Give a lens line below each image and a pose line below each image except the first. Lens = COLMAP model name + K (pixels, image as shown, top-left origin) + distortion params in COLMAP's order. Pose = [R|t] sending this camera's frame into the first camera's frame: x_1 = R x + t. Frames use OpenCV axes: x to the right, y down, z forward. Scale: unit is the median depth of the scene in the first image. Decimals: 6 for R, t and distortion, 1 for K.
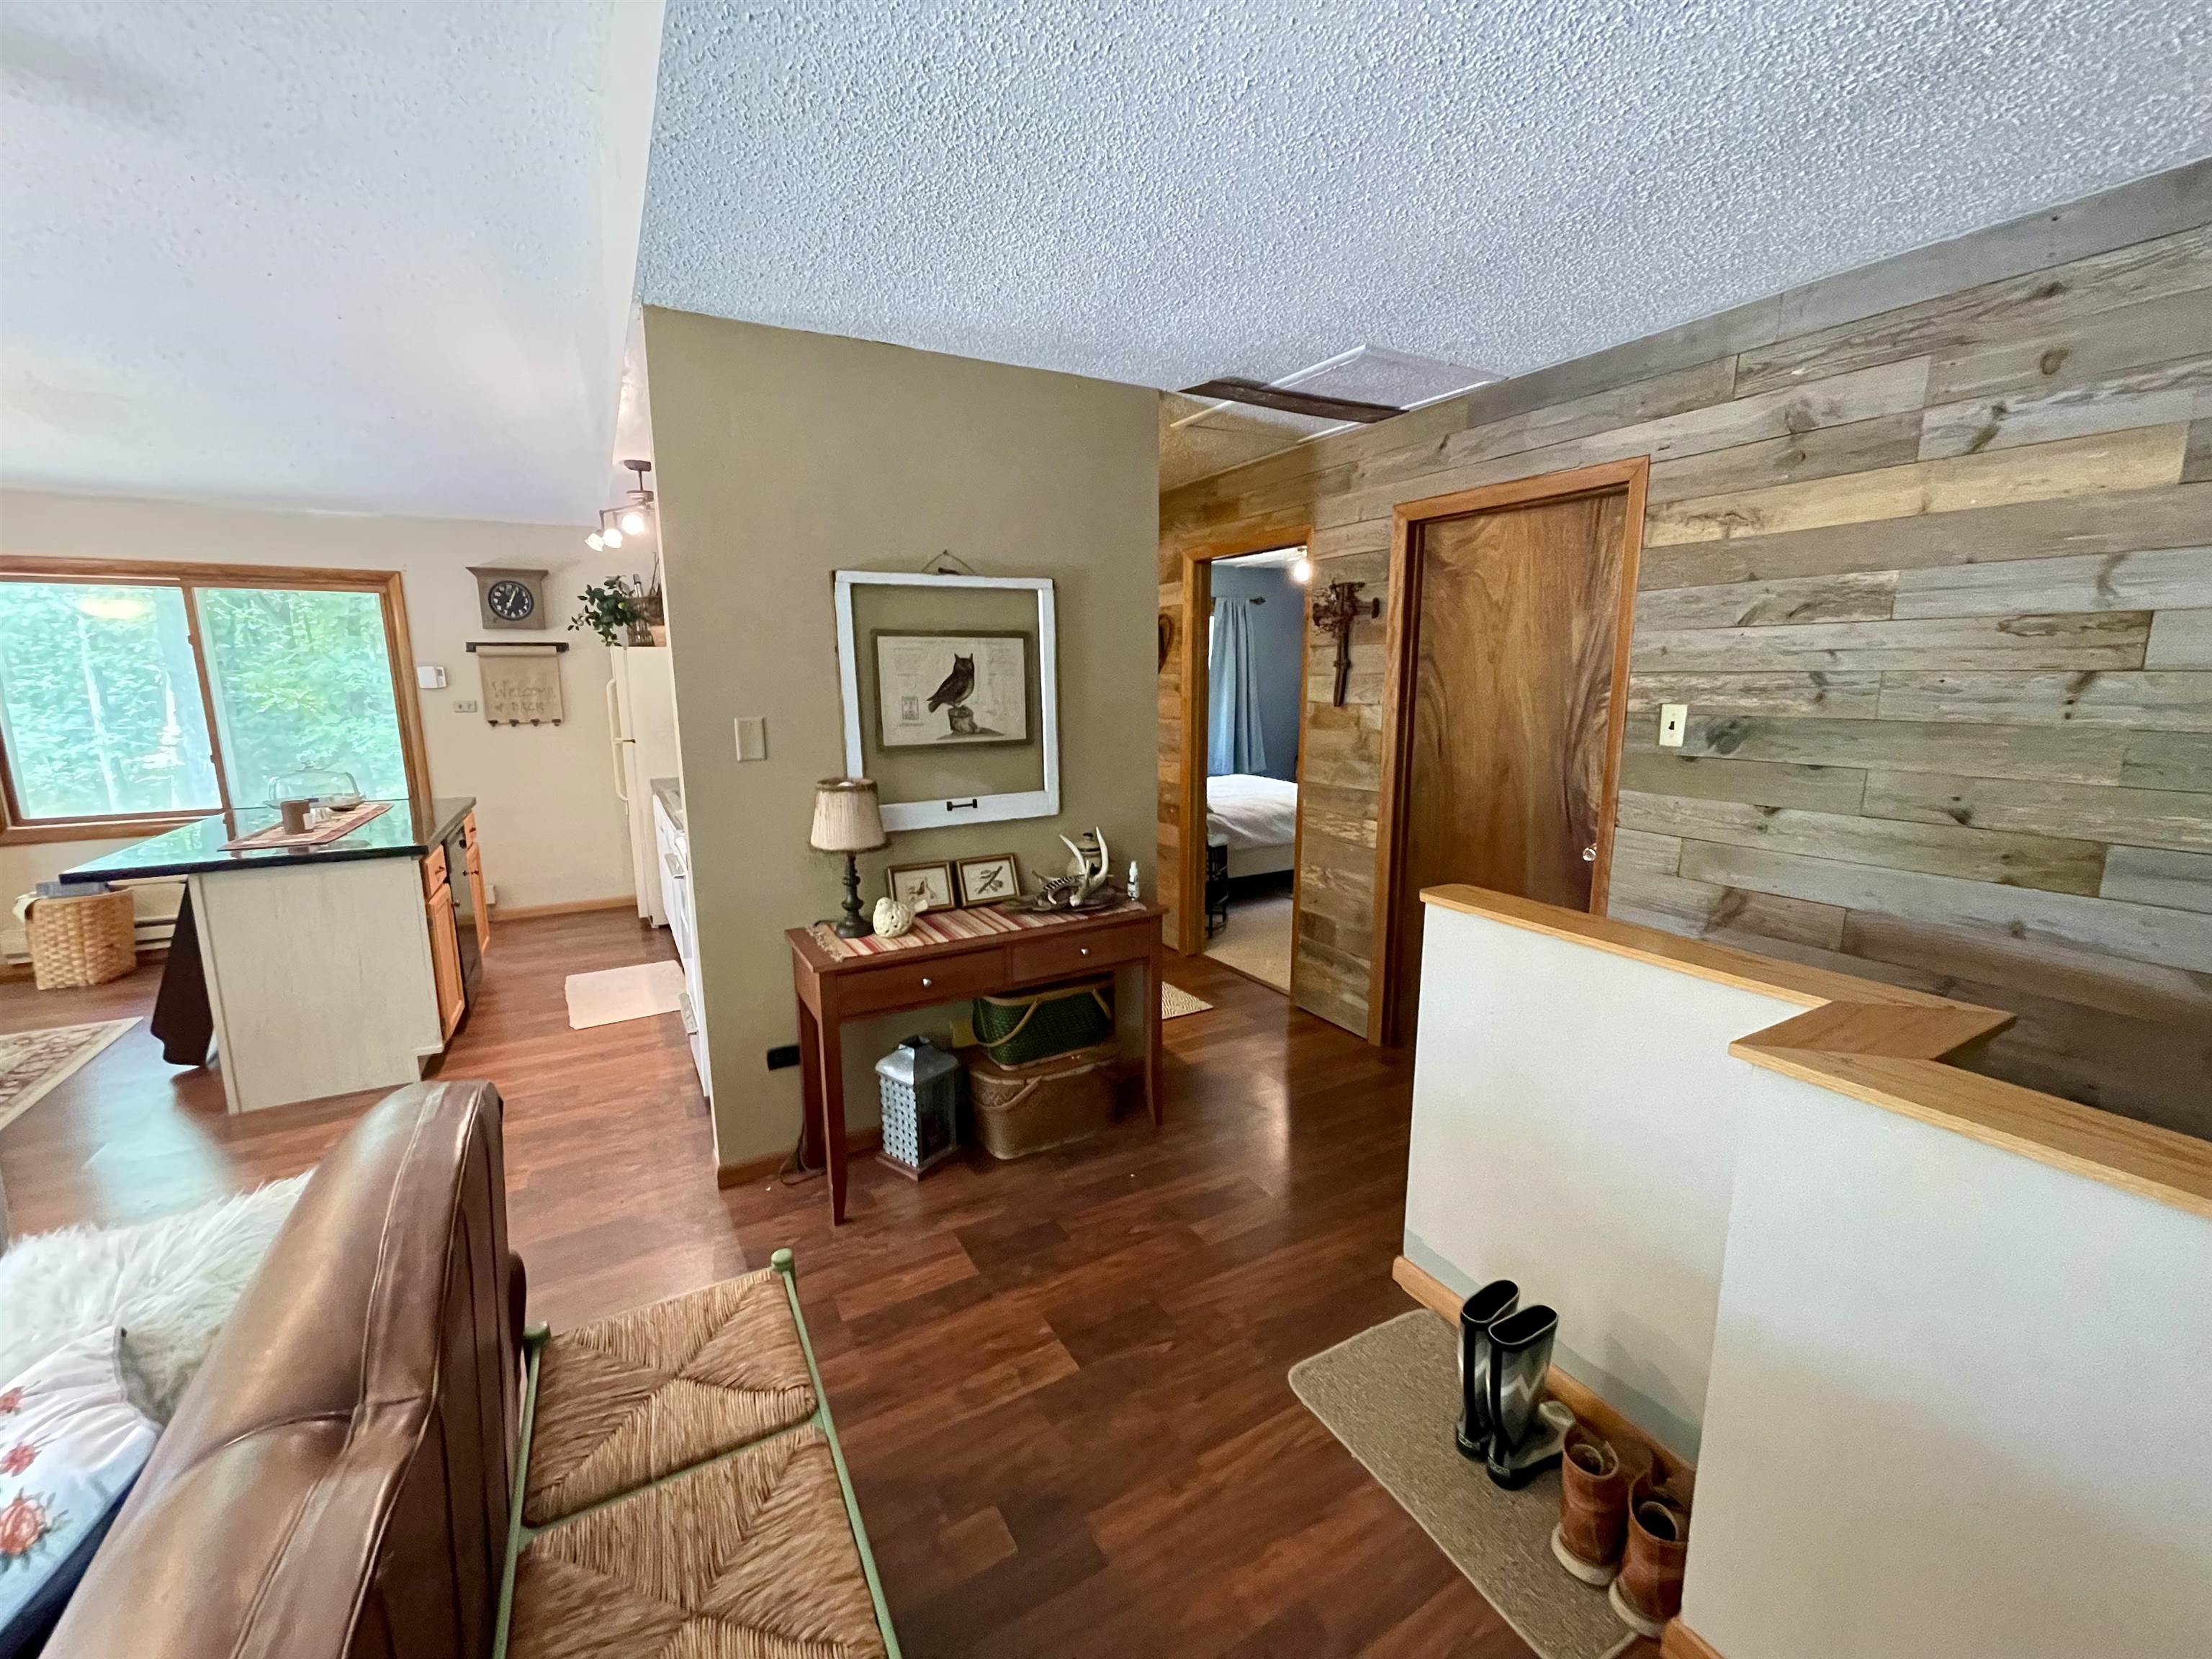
lens RADIAL K [[890.0, 0, 1110.8], [0, 890.0, 837.2], [0, 0, 1]] dist [-0.001878, 0.001058]
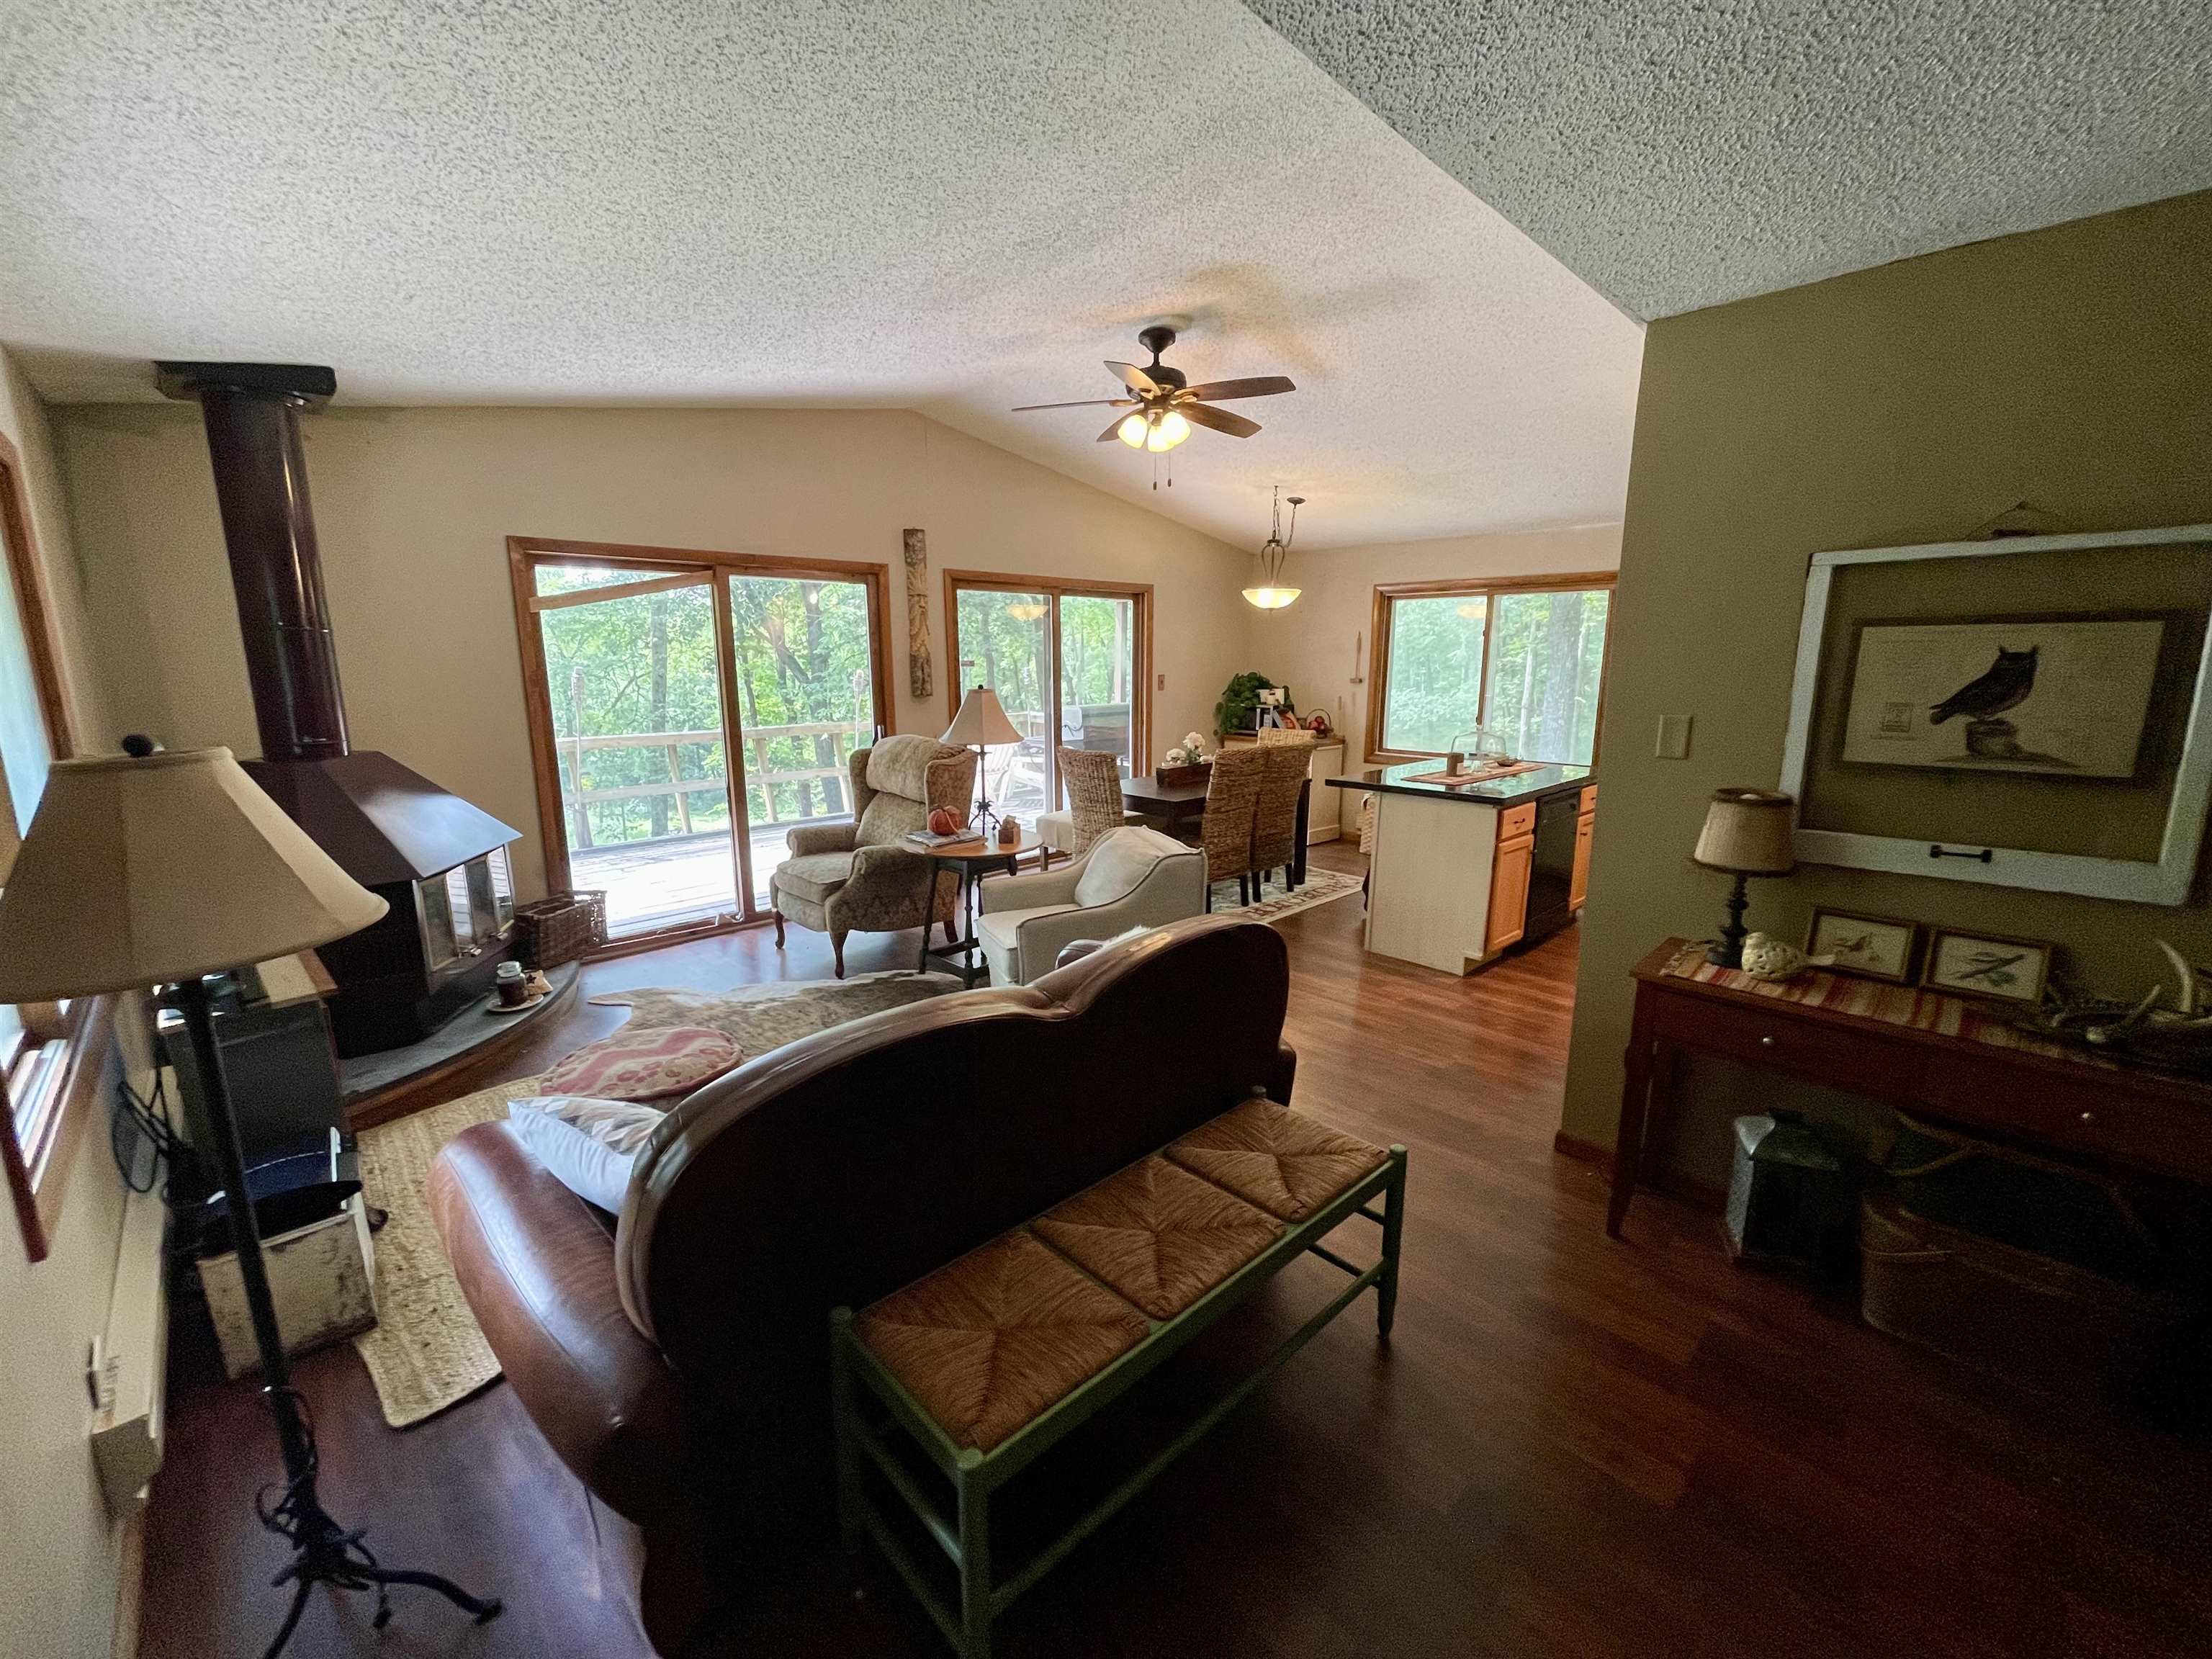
lens RADIAL K [[890.0, 0, 1086.3], [0, 890.0, 836.1], [0, 0, 1]] dist [-0.001878, 0.001058]
pose [[0.242620, 0.196895, -0.949930, 0.353271], [-0.175712, 0.971911, 0.156573, -0.039042], [0.954076, 0.128927, 0.270402, 0.116017]]
